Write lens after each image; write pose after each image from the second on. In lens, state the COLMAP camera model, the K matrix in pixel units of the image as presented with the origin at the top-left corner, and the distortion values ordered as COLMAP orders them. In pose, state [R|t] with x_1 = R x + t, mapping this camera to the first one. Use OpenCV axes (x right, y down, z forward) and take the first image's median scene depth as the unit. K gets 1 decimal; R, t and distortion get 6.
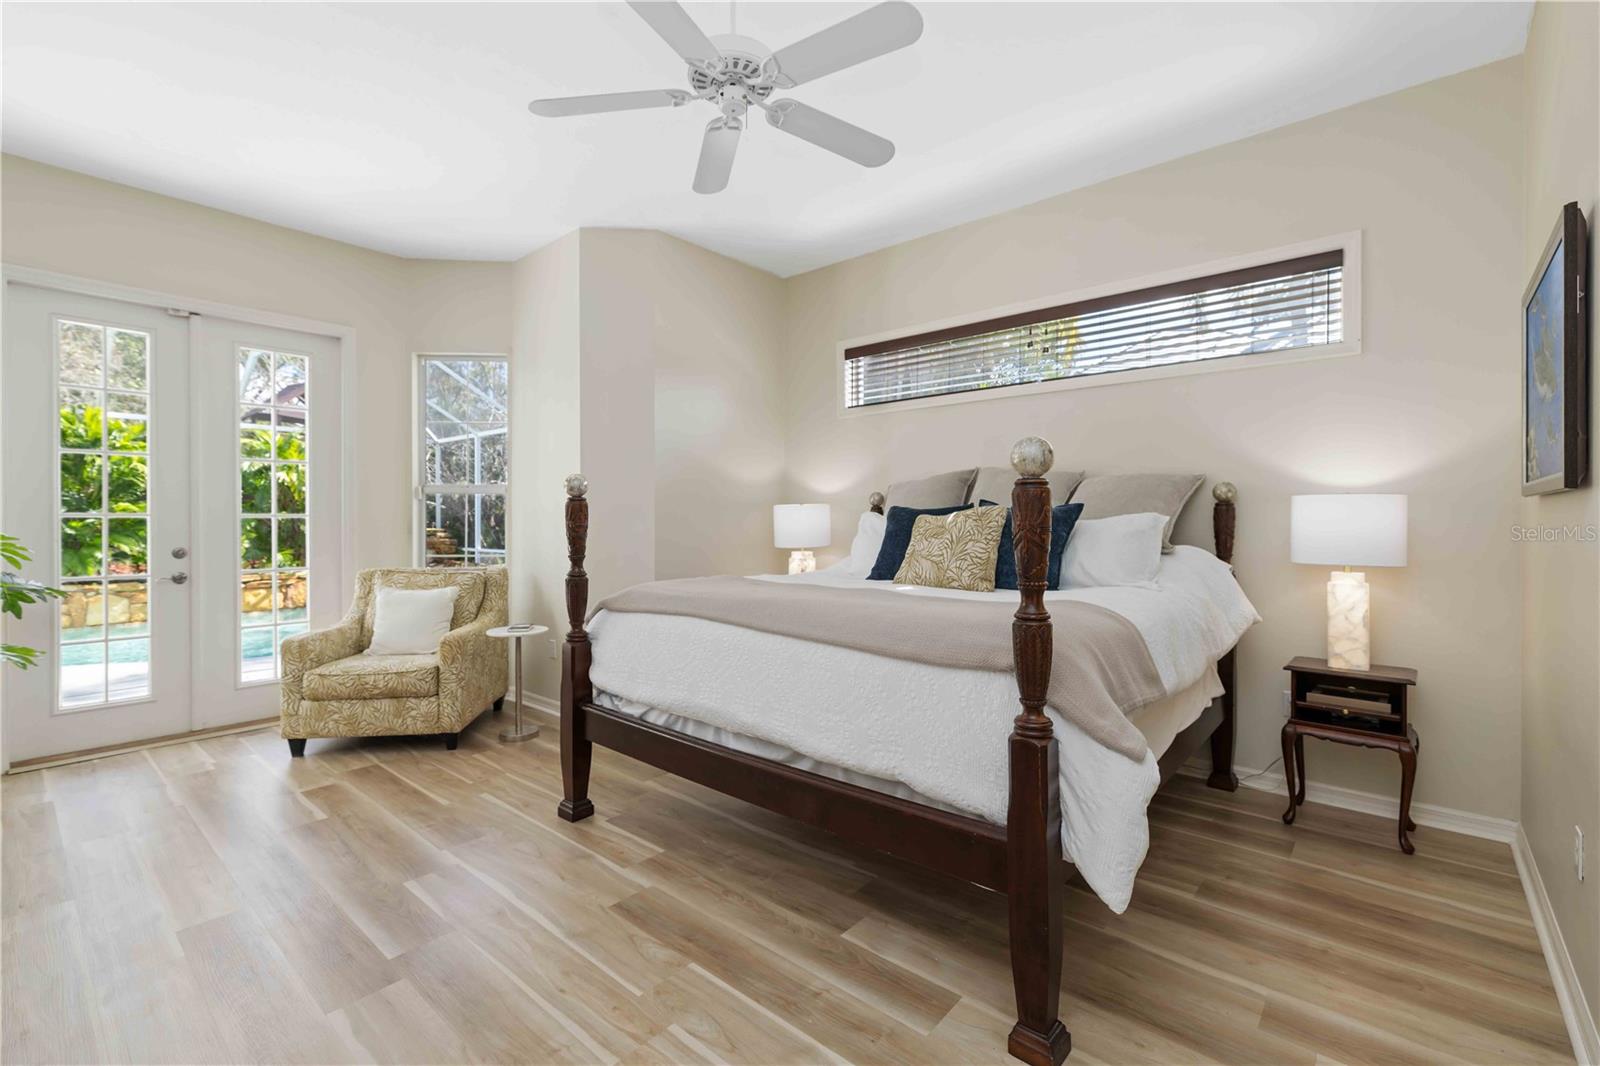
lens RADIAL K [[704.1, 0, 799.4], [0, 704.1, 521.6], [0, 0, 1]] dist [0.002029, 0.000110]
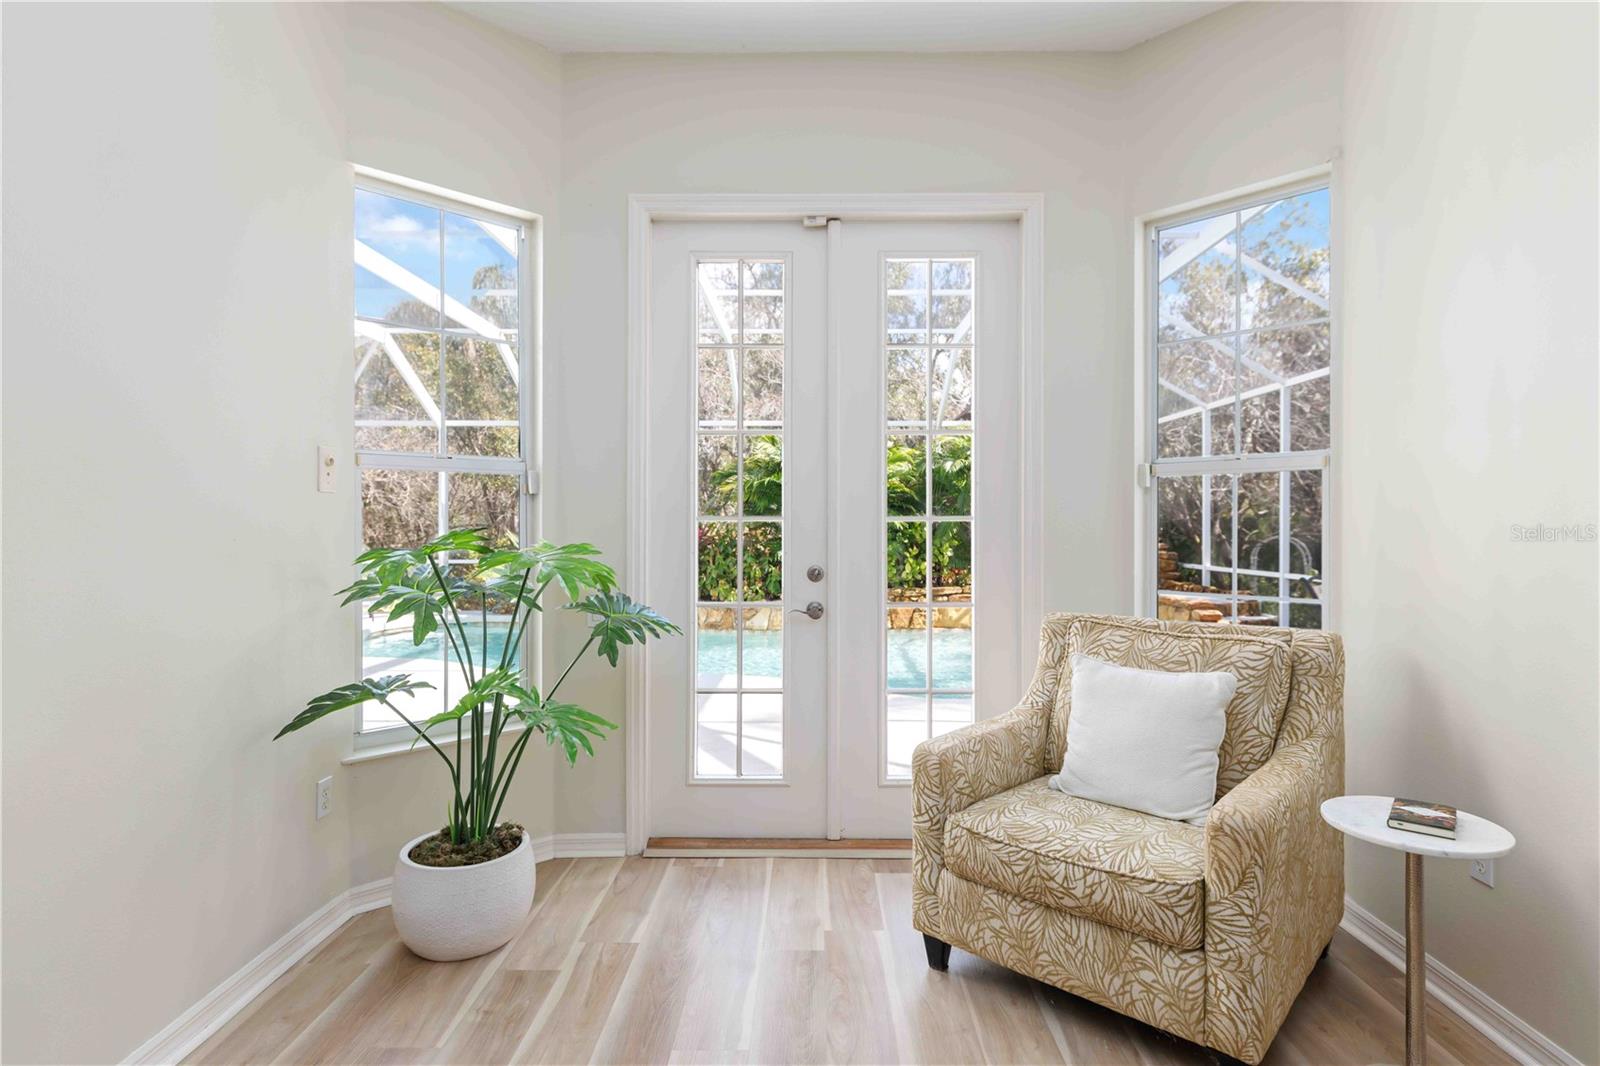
lens RADIAL K [[862.6, 0, 802.8], [0, 862.6, 527.0], [0, 0, 1]] dist [0.005335, 0.000409]
pose [[0.658418, 0.001917, -0.752650, -0.261028], [-0.002745, 0.999996, 0.000146, -0.000572], [0.752648, 0.001969, 0.658421, 0.445822]]
